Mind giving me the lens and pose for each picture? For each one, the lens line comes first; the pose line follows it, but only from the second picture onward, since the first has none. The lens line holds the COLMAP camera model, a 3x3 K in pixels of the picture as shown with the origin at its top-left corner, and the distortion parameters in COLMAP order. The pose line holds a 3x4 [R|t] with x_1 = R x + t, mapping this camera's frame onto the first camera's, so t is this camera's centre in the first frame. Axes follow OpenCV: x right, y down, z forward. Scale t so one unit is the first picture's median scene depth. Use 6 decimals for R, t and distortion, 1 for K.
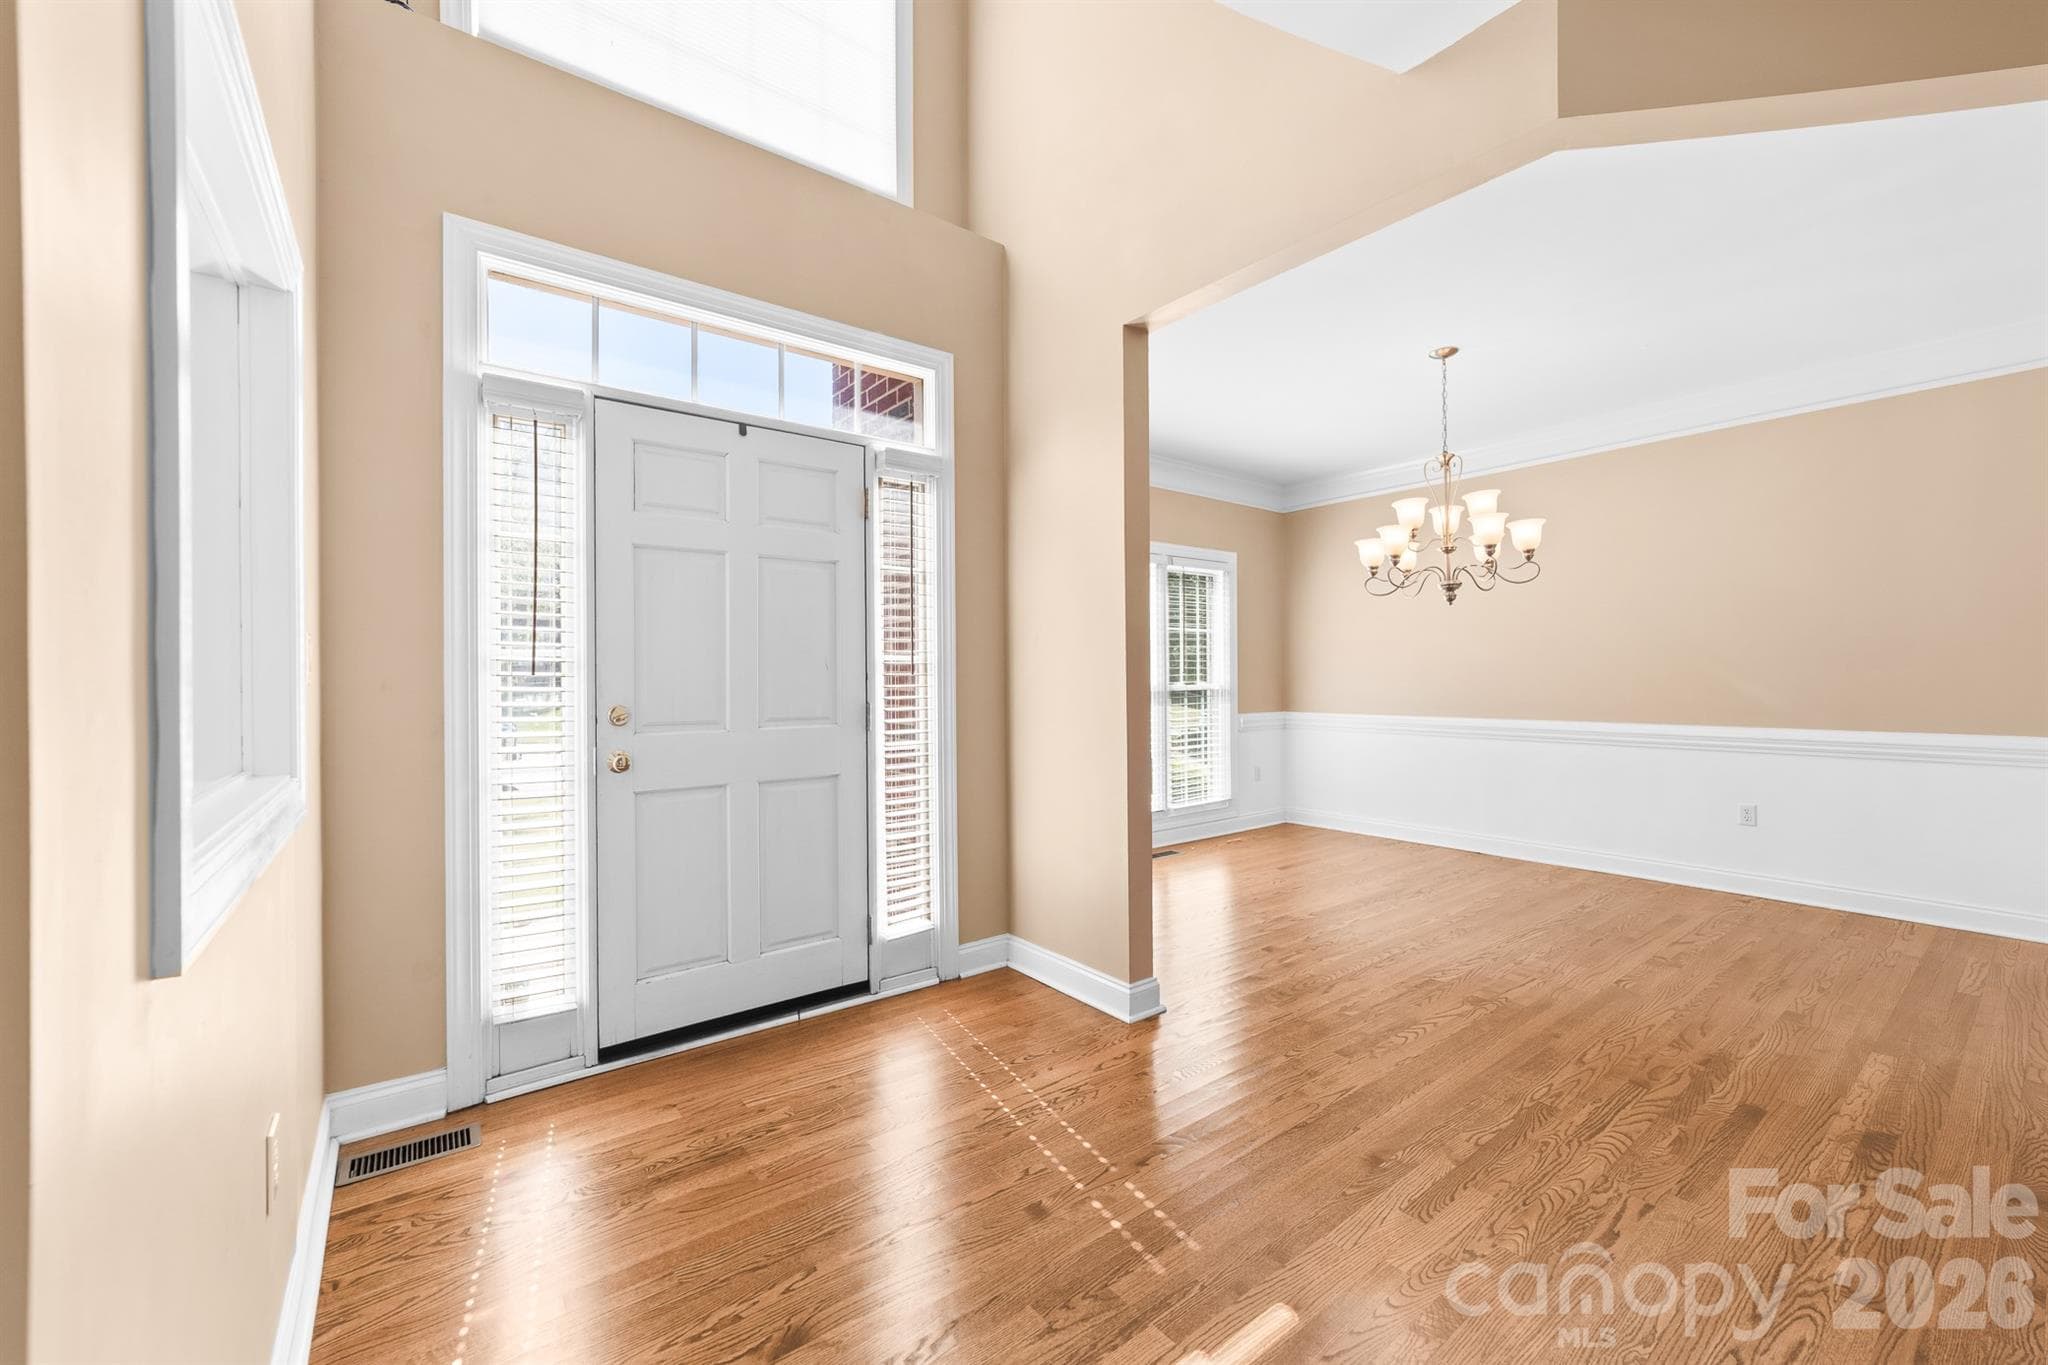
lens RADIAL K [[820.5, 0, 1023.9], [0, 820.5, 670.5], [0, 0, 1]] dist [0.000889, 0.000205]
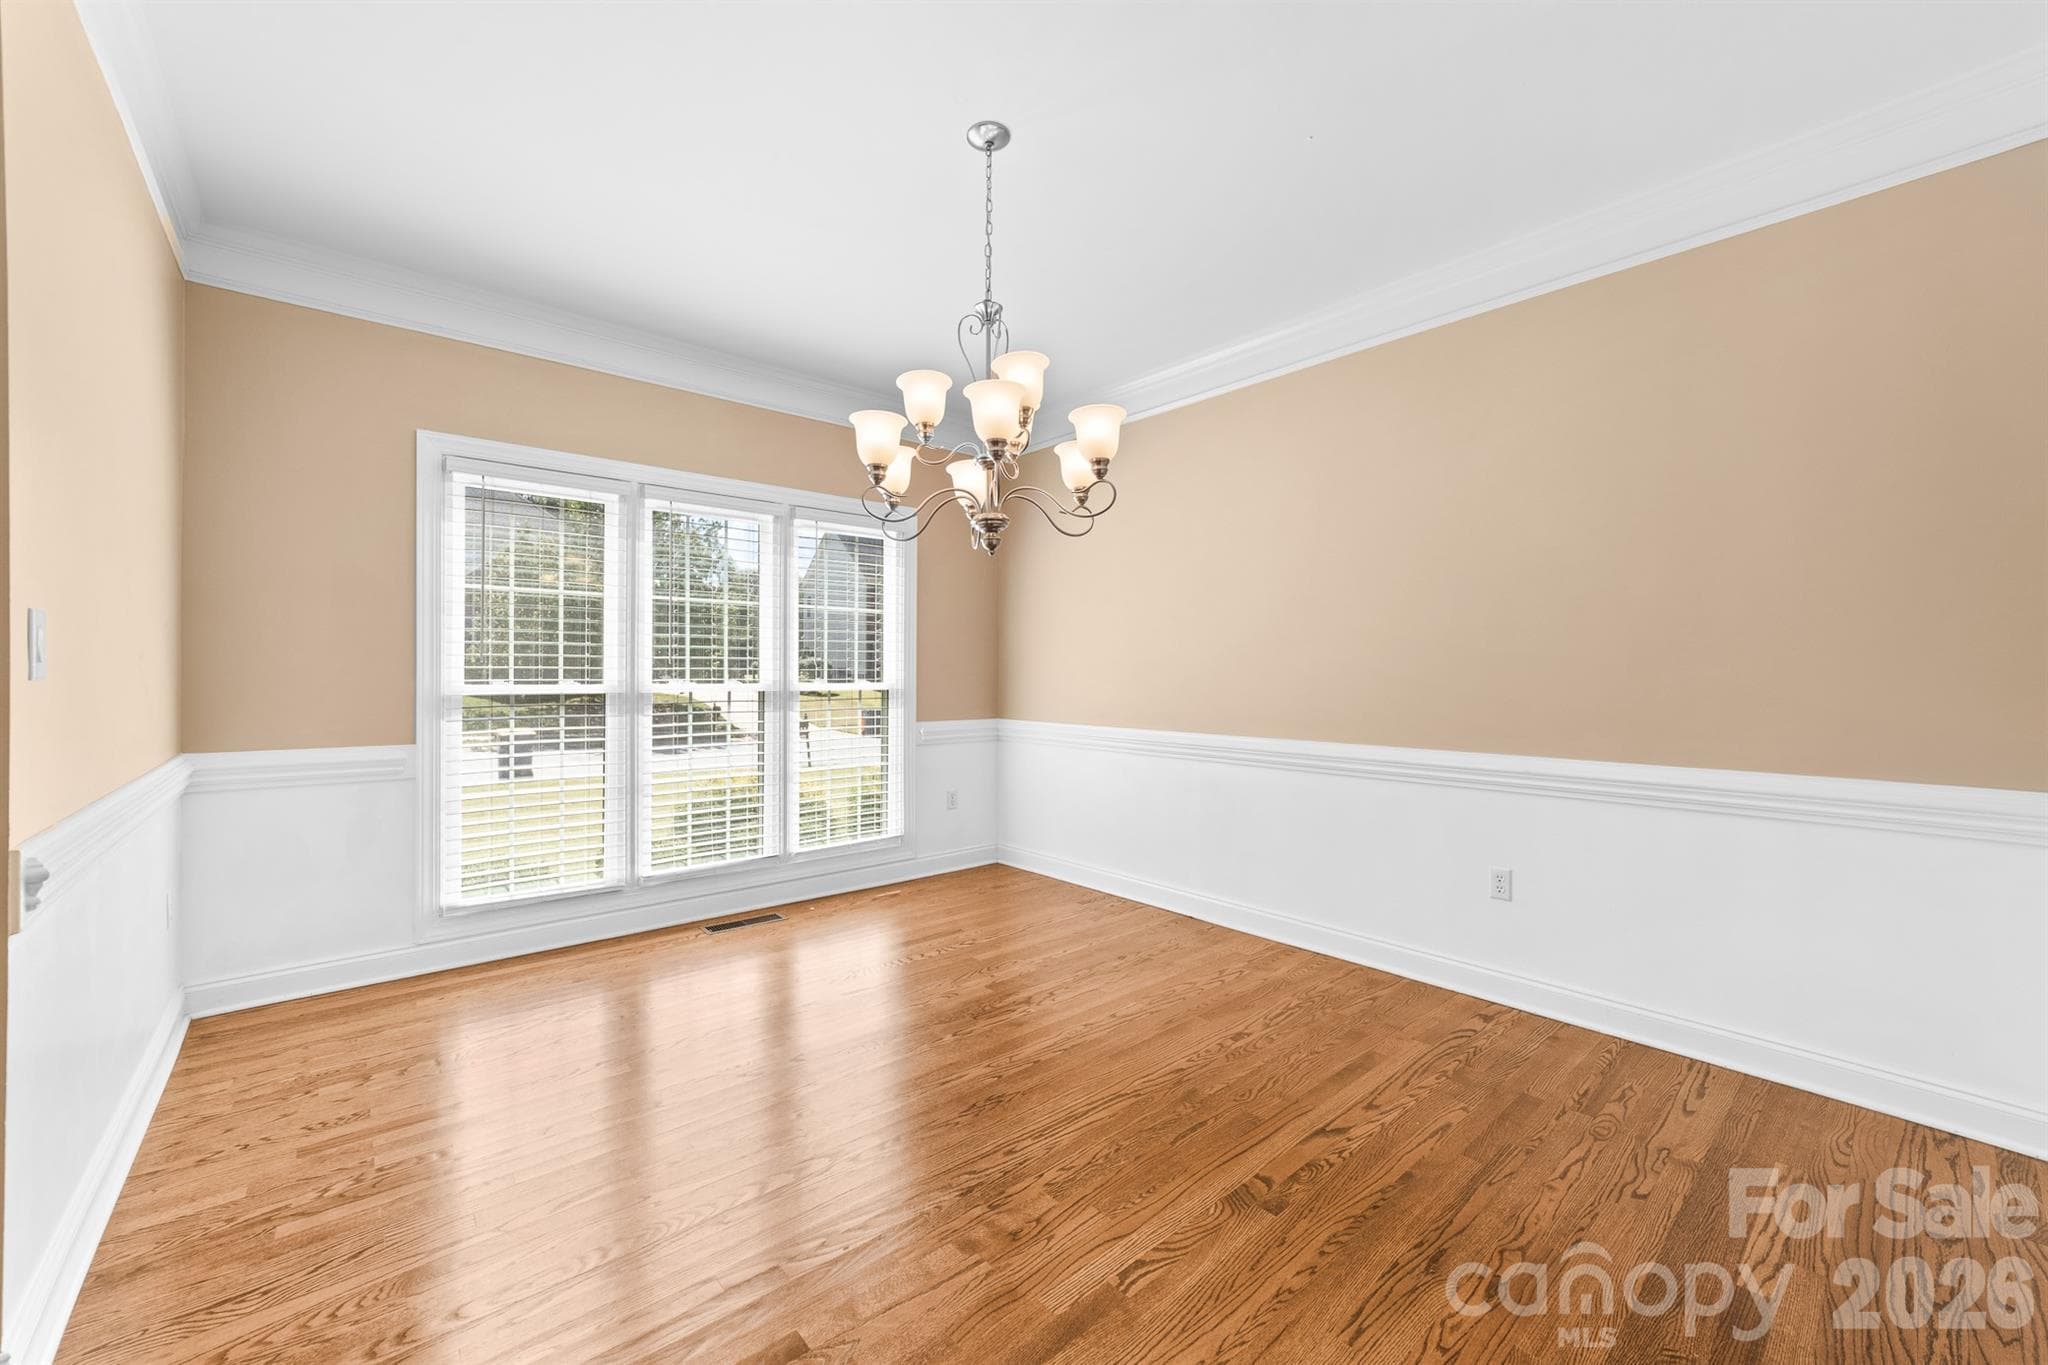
lens RADIAL K [[808.2, 0, 1018.4], [0, 808.2, 670.5], [0, 0, 1]] dist [-0.023857, 0.011371]
pose [[0.998695, 0.007994, 0.050445, 0.507551], [-0.008270, 0.999952, 0.005252, 0.000943], [-0.050401, -0.005663, 0.998713, 0.408581]]
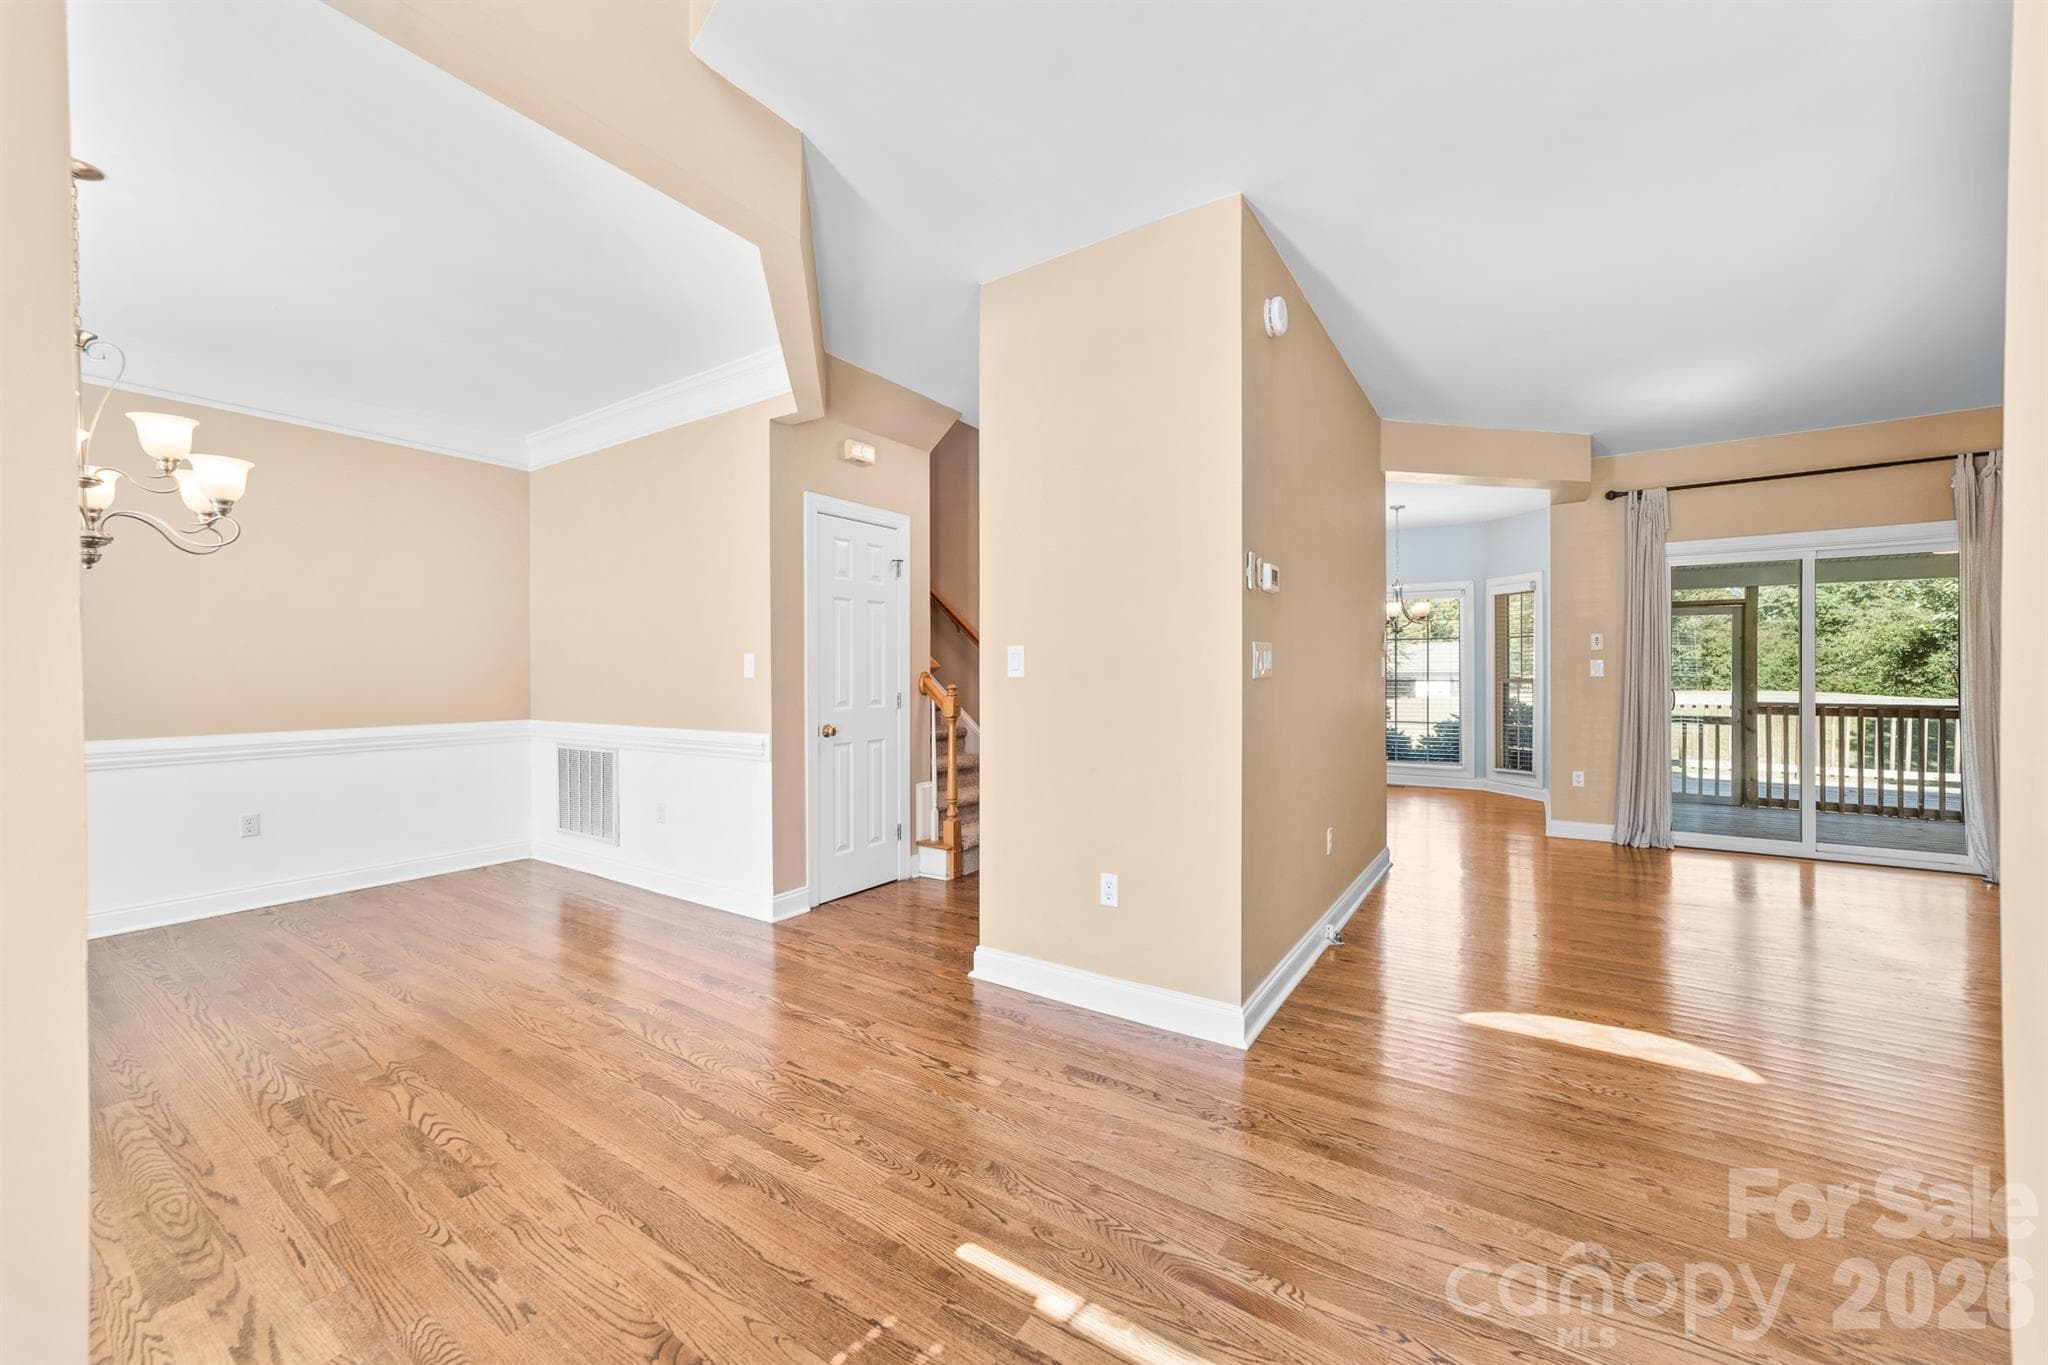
lens RADIAL K [[781.9, 0, 1003.5], [0, 781.9, 674.1], [0, 0, 1]] dist [0.001318, 0.000229]
pose [[-0.308574, 0.005826, 0.951182, -0.284208], [-0.003219, 0.999969, -0.007169, 0.004695], [-0.951195, -0.005274, -0.308546, 0.505498]]
